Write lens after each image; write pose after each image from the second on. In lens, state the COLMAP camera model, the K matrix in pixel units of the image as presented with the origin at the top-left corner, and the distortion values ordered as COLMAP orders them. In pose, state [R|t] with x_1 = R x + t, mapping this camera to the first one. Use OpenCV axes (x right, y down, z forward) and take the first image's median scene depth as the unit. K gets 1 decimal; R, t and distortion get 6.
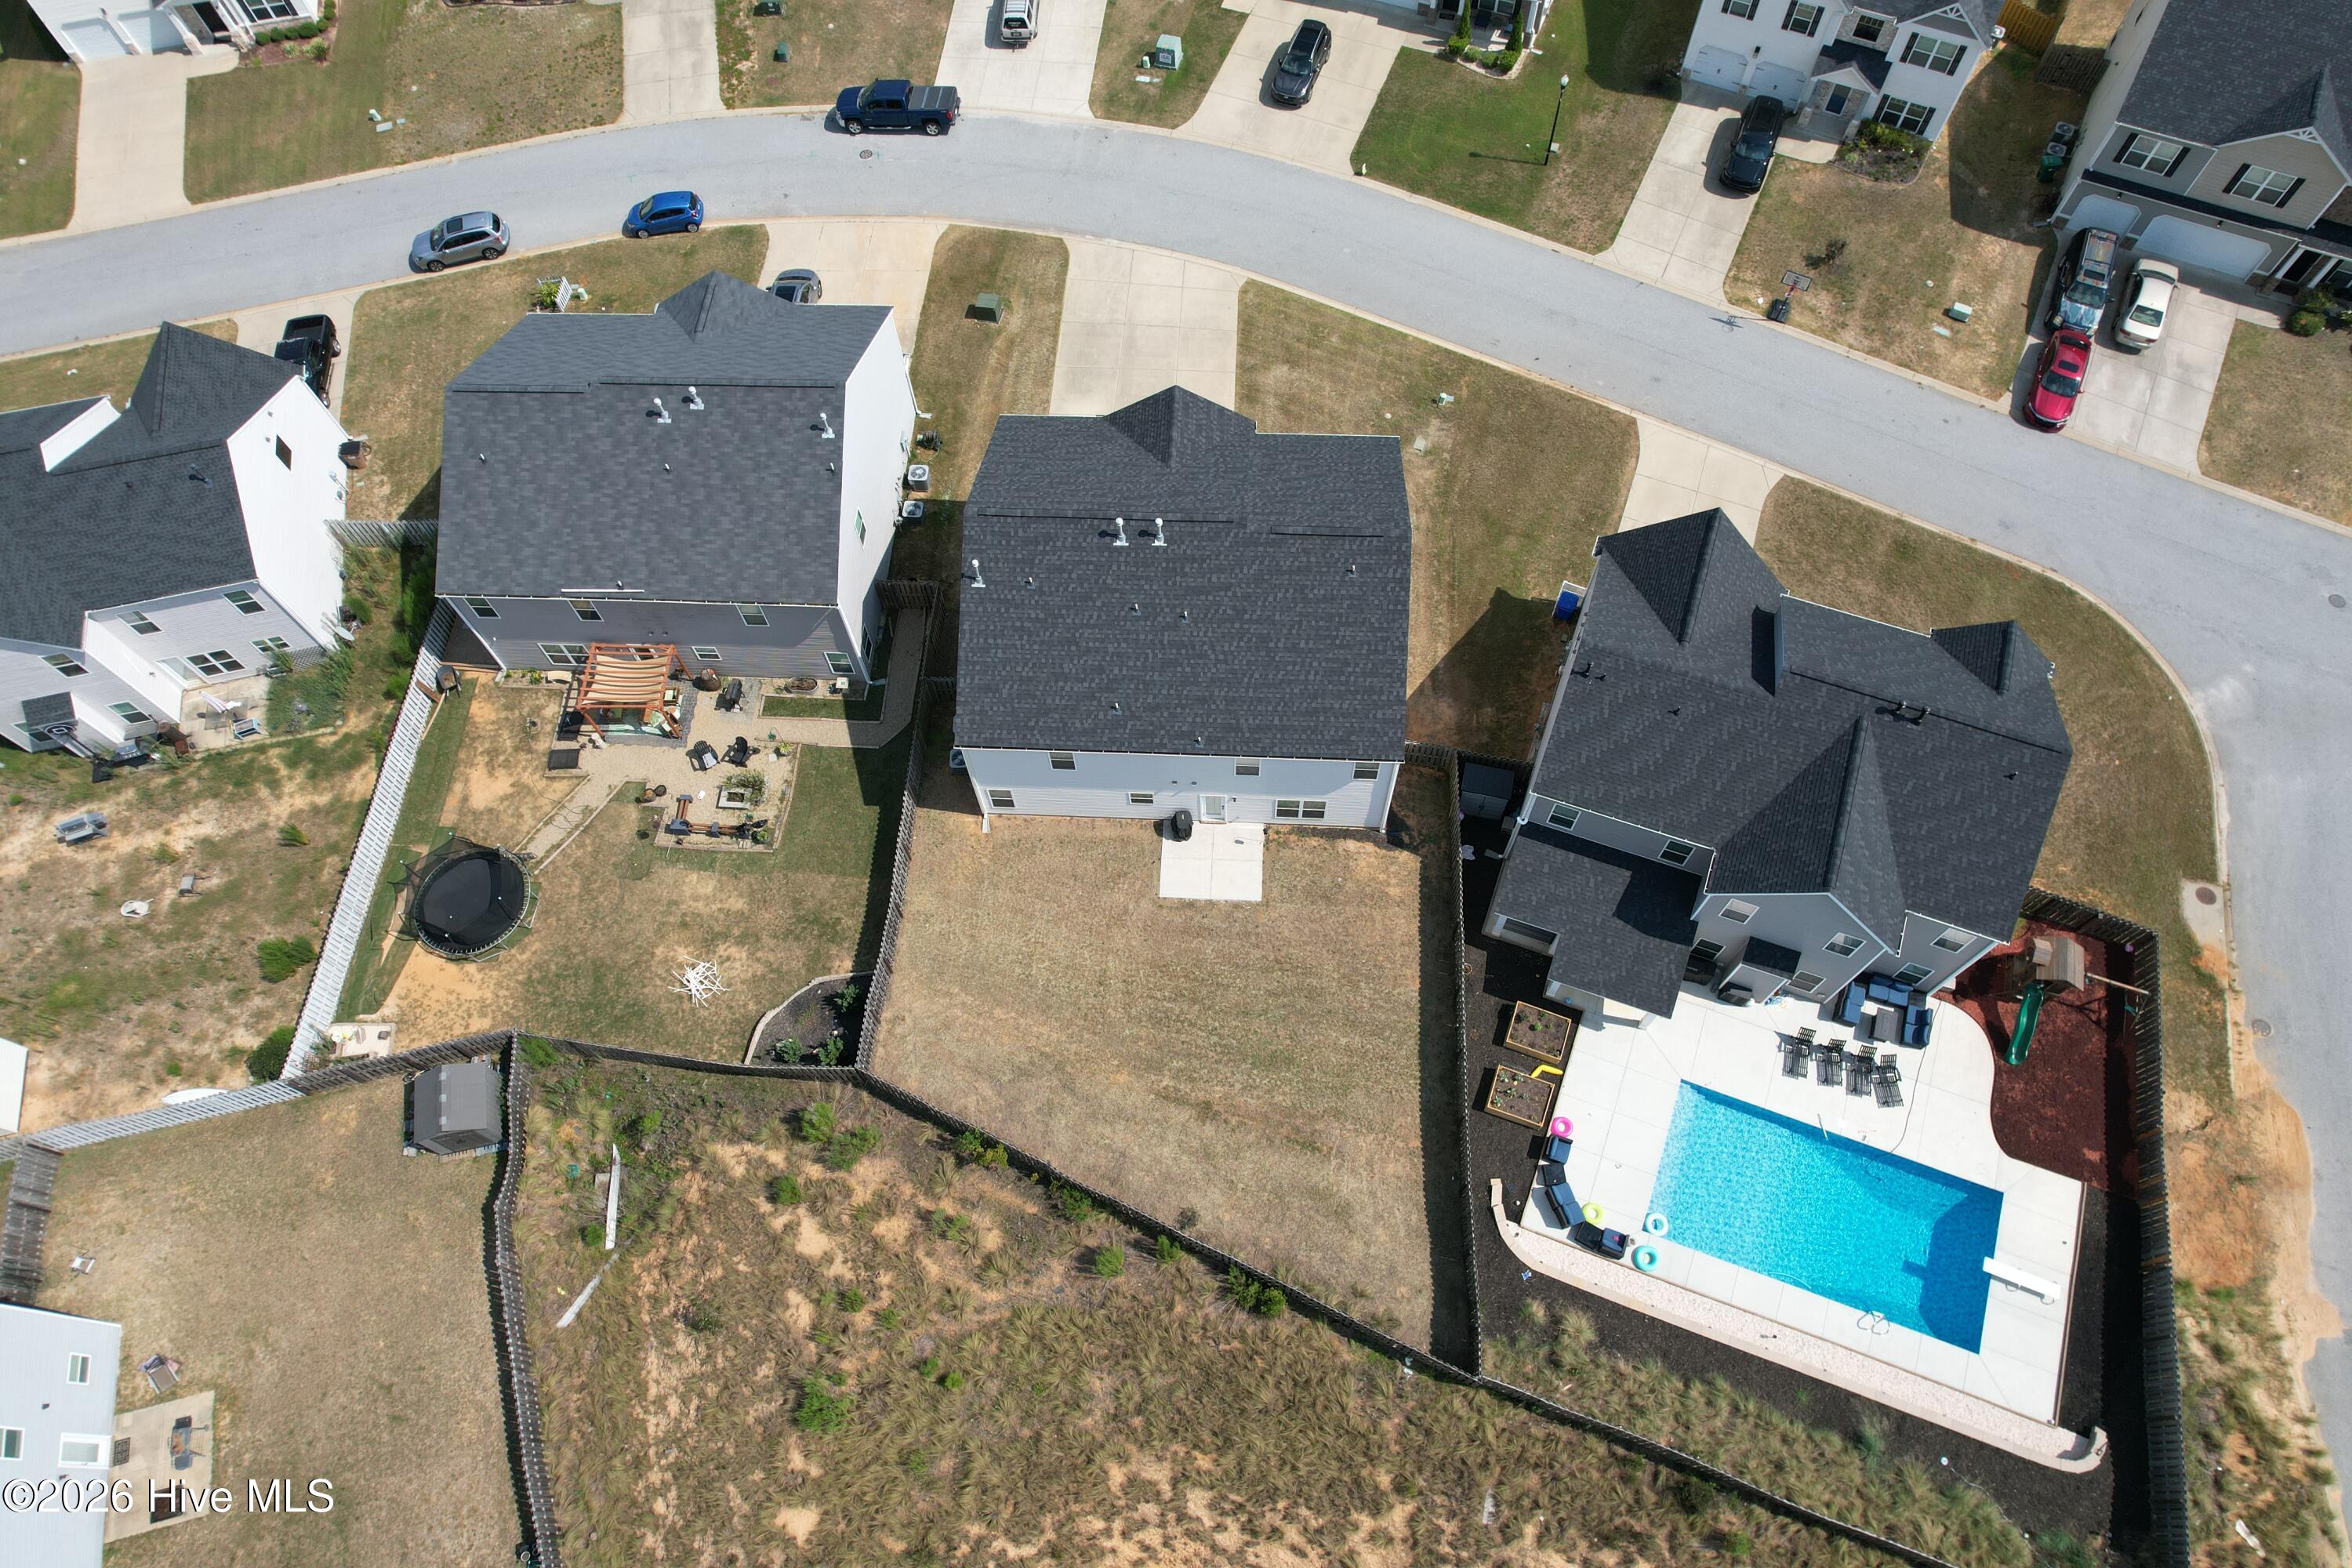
lens RADIAL K [[1498.3, 0, 1178.6], [0, 1498.3, 789.9], [0, 0, 1]] dist [-0.079738, 0.069583]
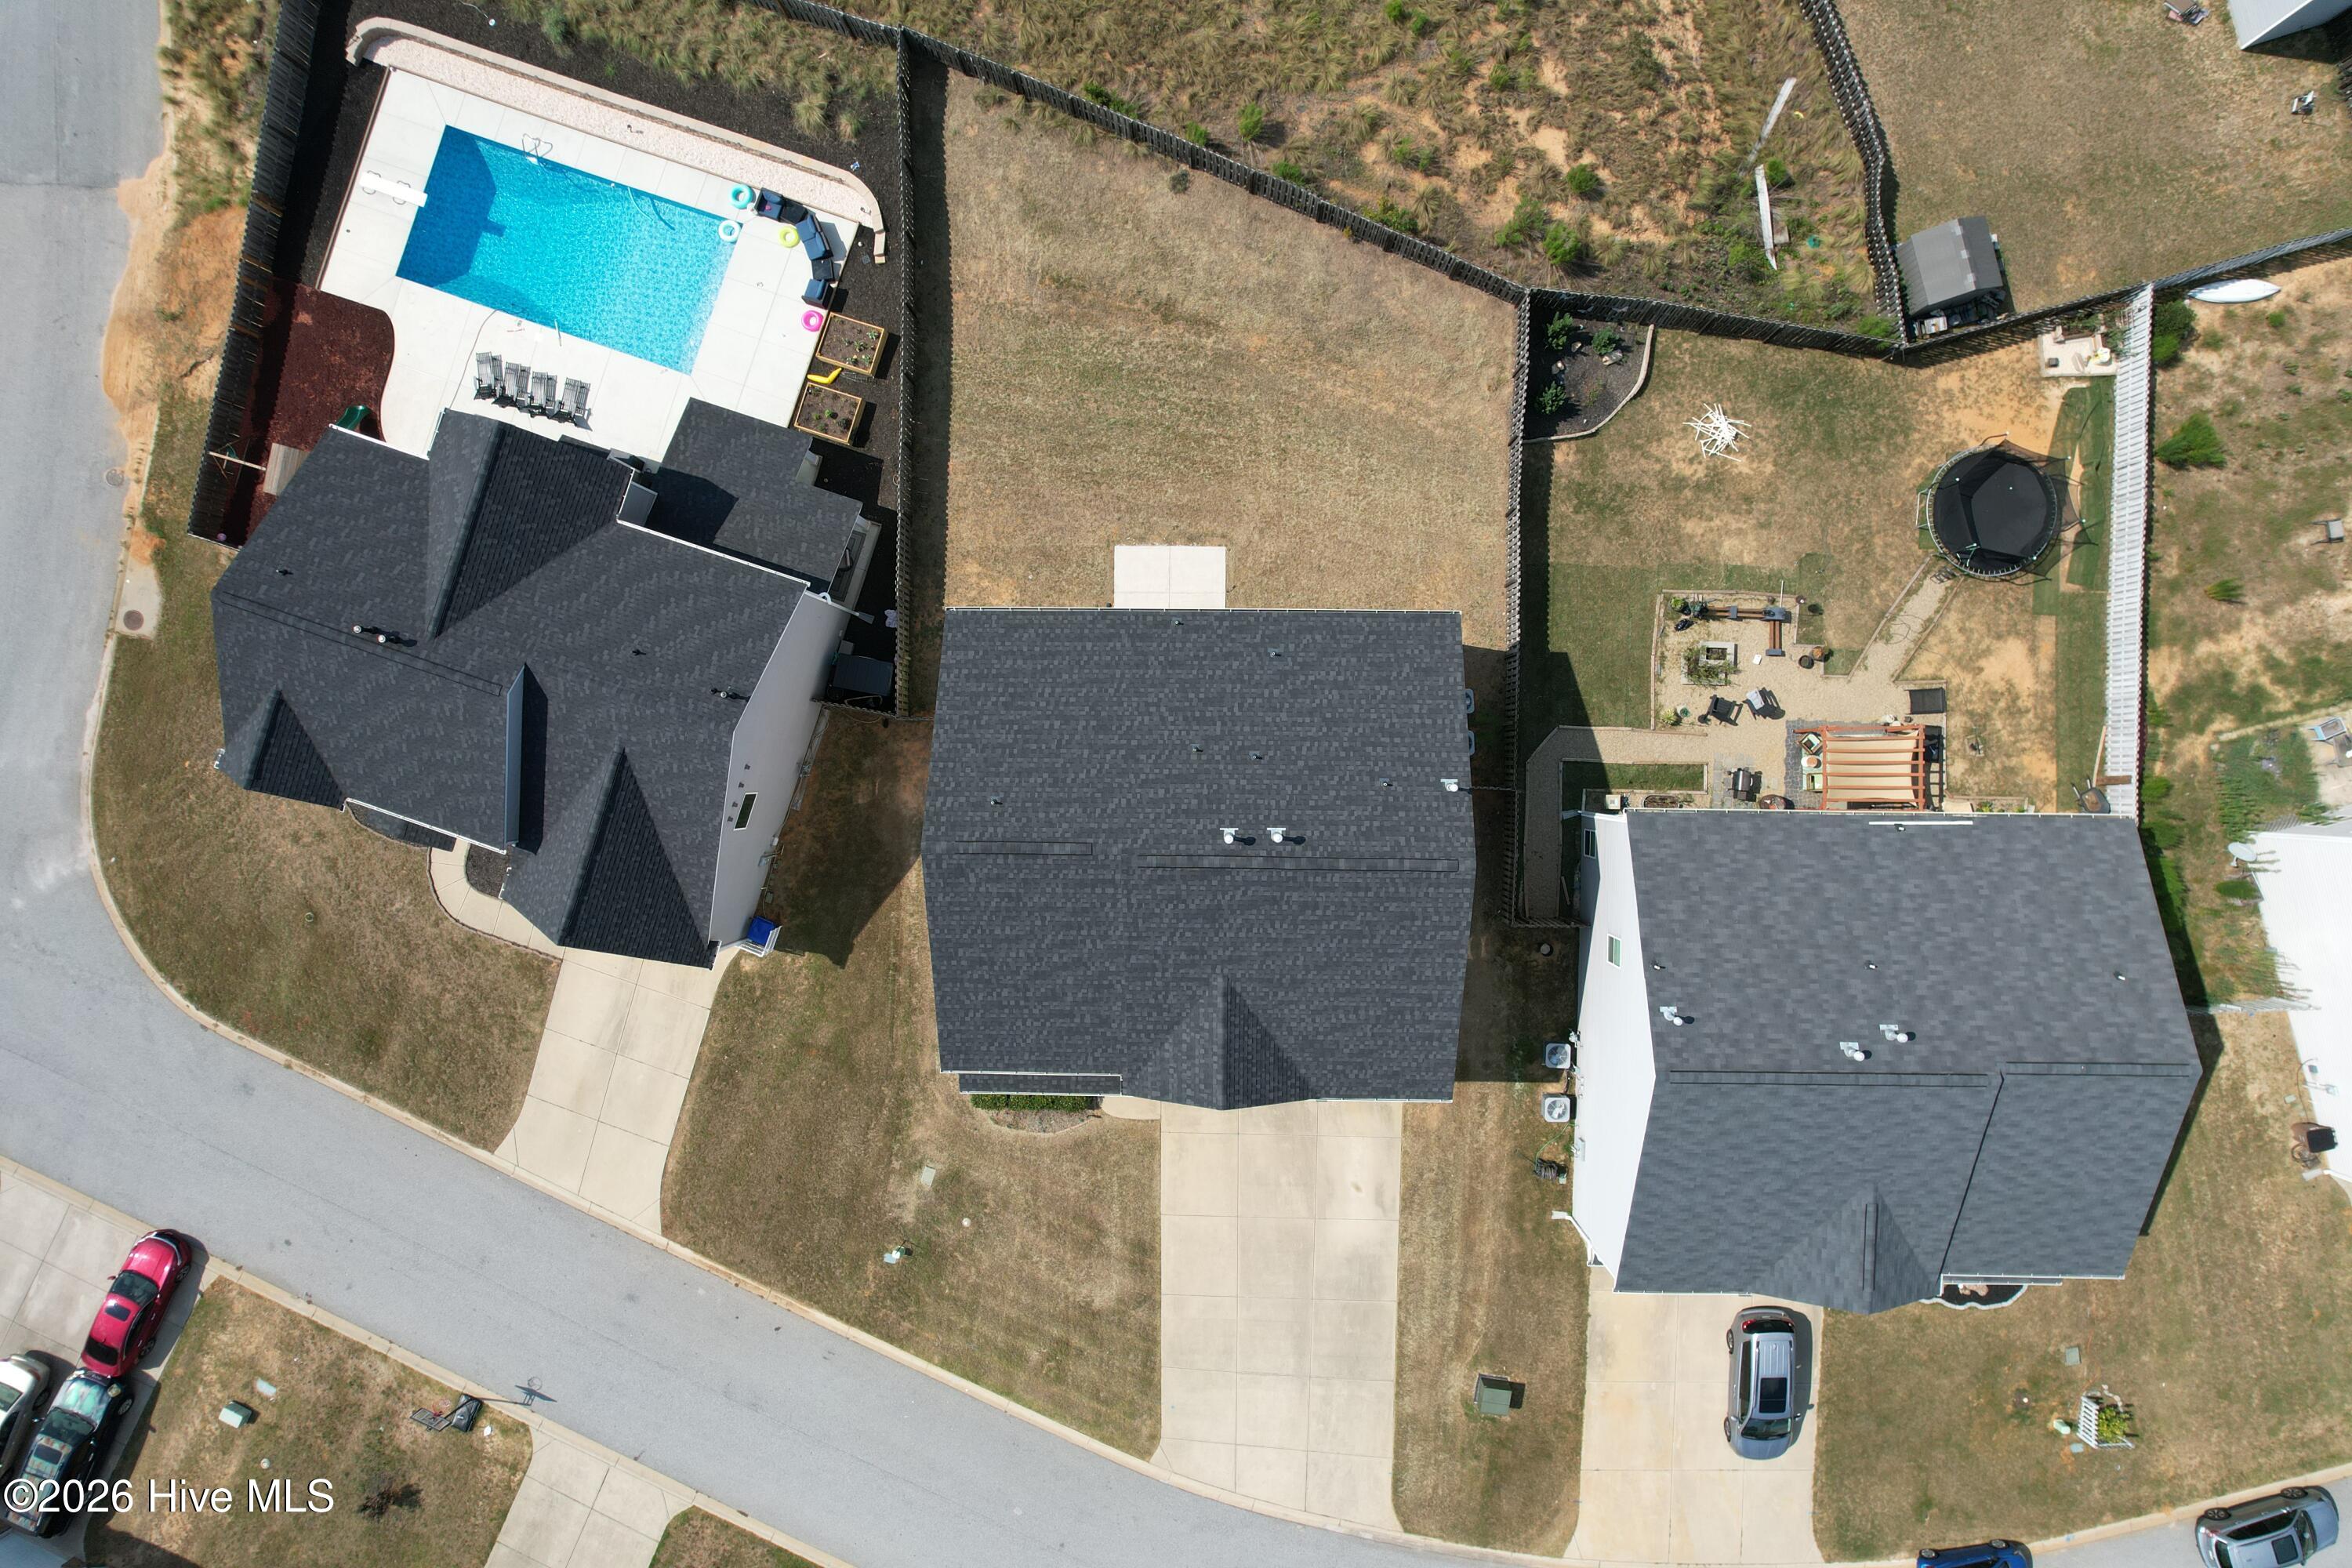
lens RADIAL K [[1505.9, 0, 1180.0], [0, 1505.9, 790.3], [0, 0, 1]] dist [-0.086284, 0.078077]
pose [[-0.997656, 0.039392, 0.055945, -0.029769], [-0.011469, -0.902354, 0.430842, -0.451897], [0.067454, 0.429191, 0.900691, 0.229748]]
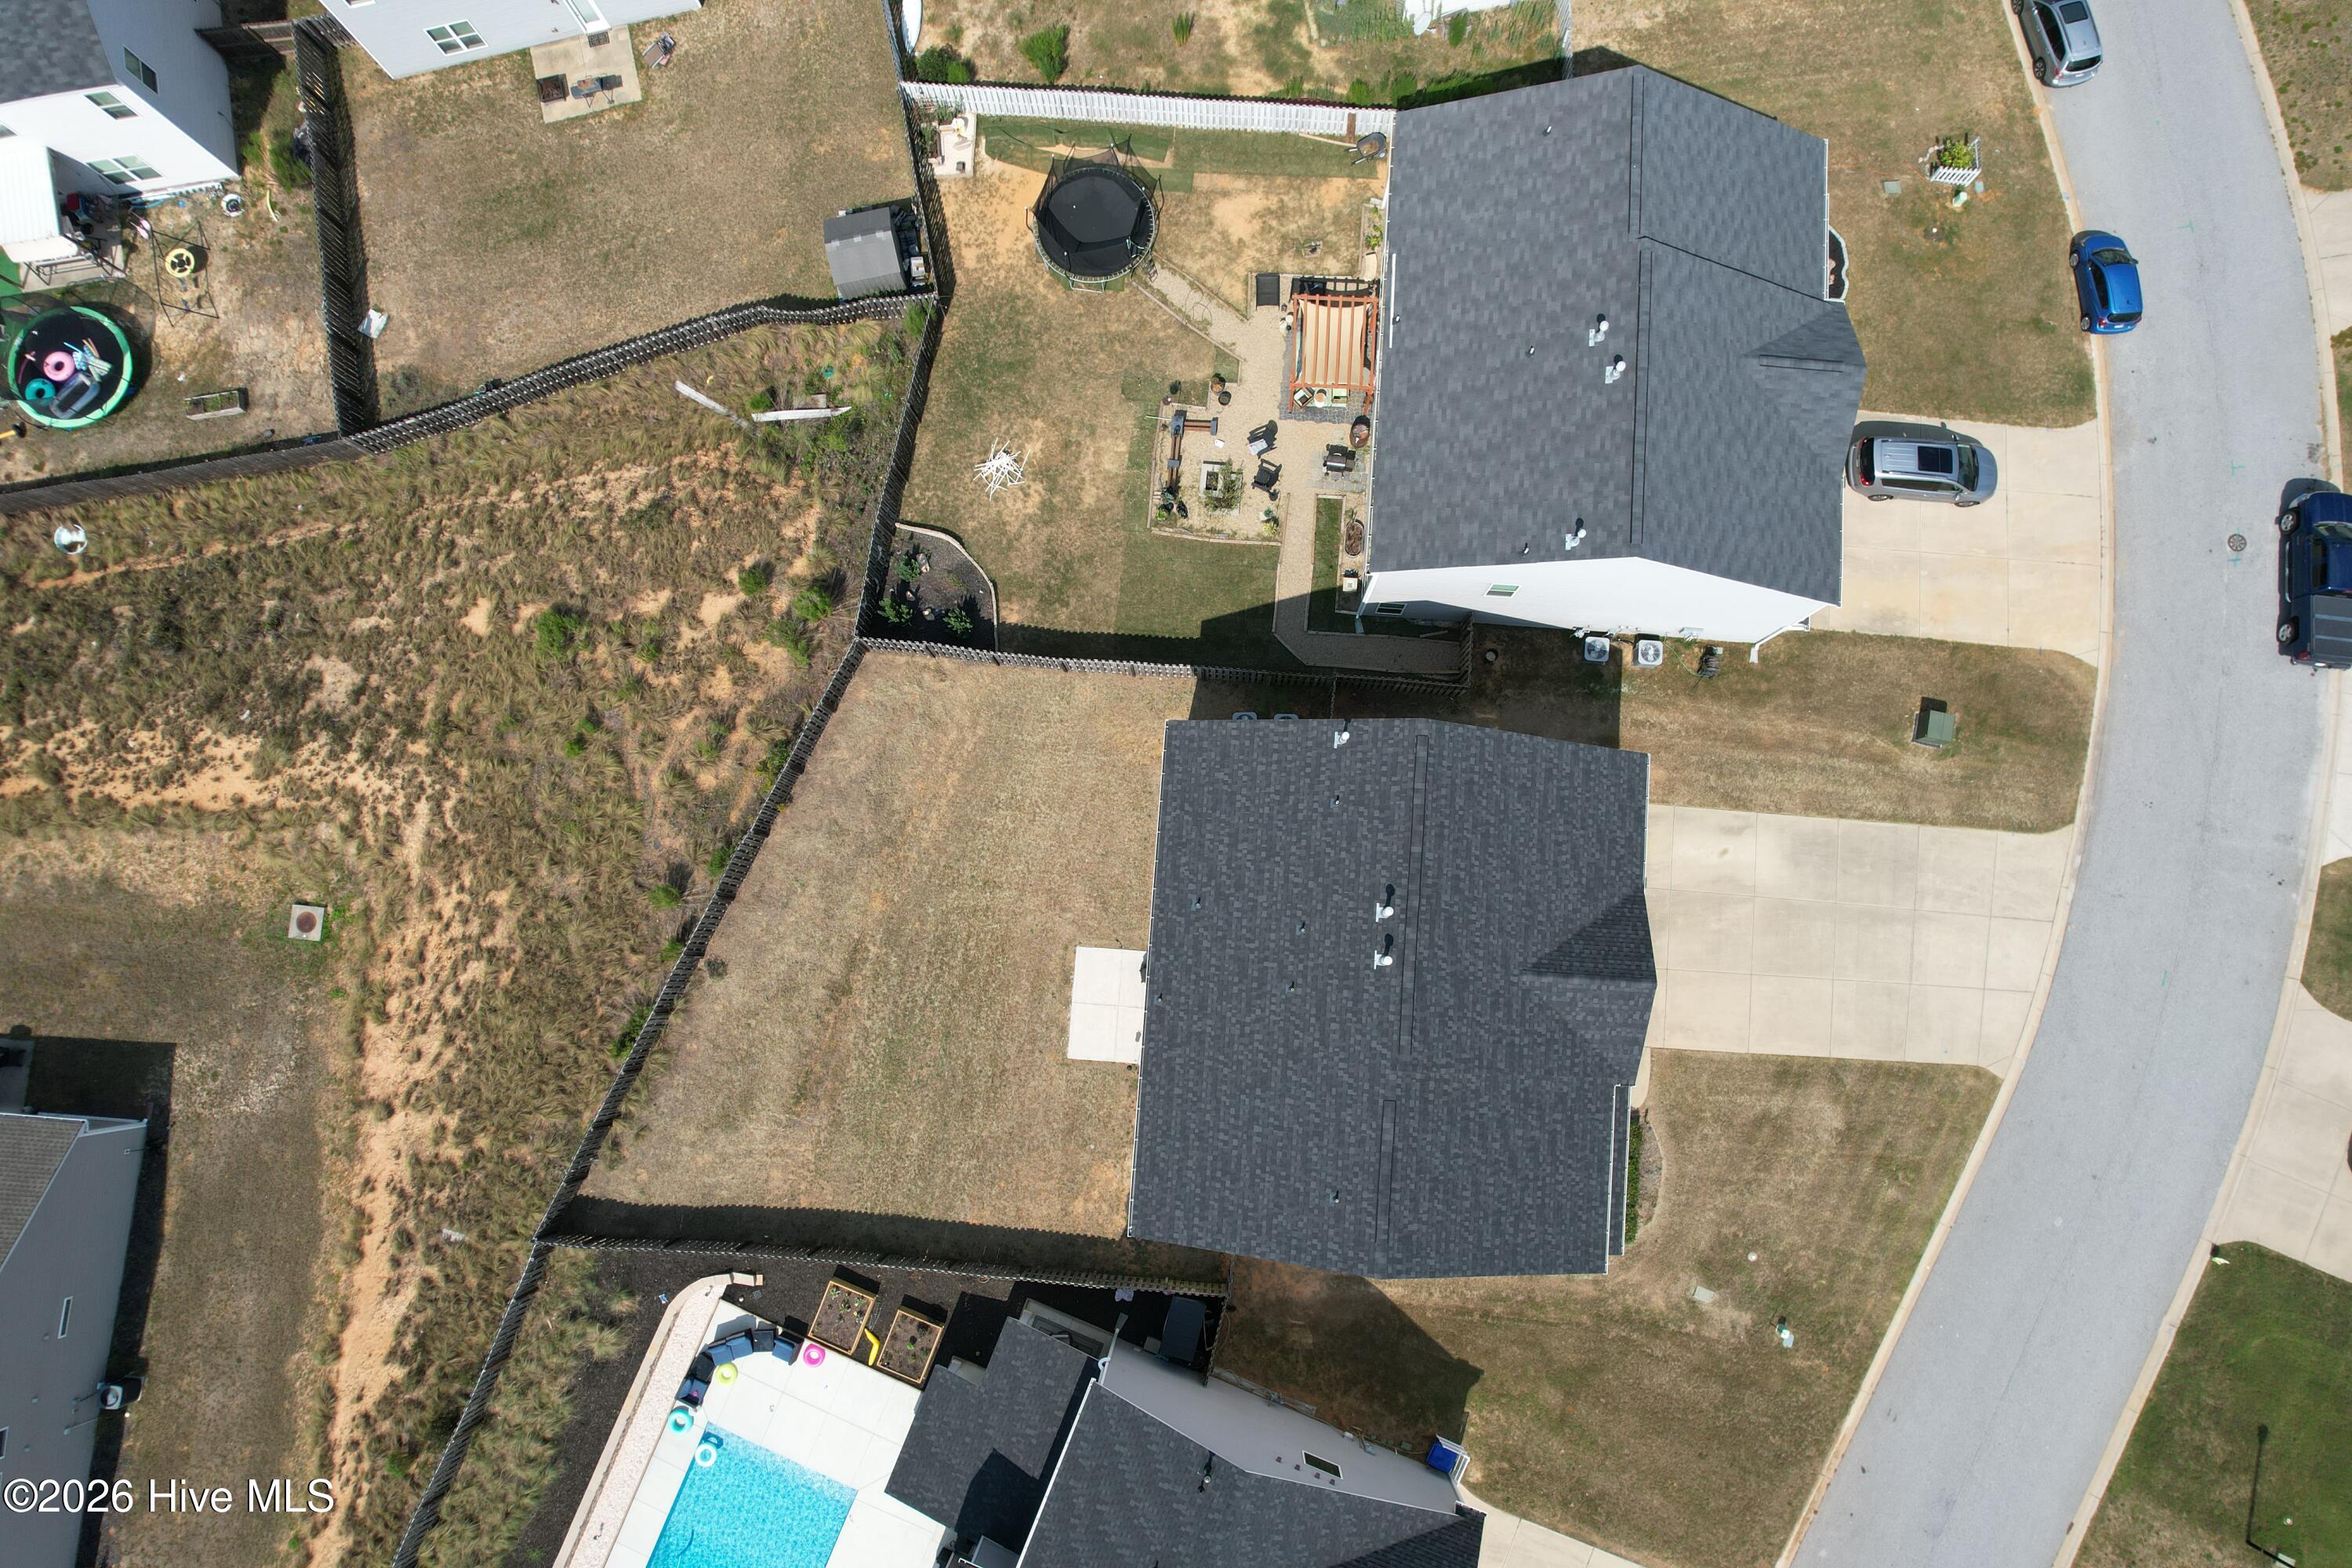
lens RADIAL K [[1498.3, 0, 1178.6], [0, 1498.3, 789.9], [0, 0, 1]] dist [-0.079738, 0.069583]
pose [[-0.020543, 0.995805, -0.089170, -0.027634], [-0.882949, 0.023770, 0.468867, -0.410776], [0.469019, 0.088364, 0.878756, 0.208466]]
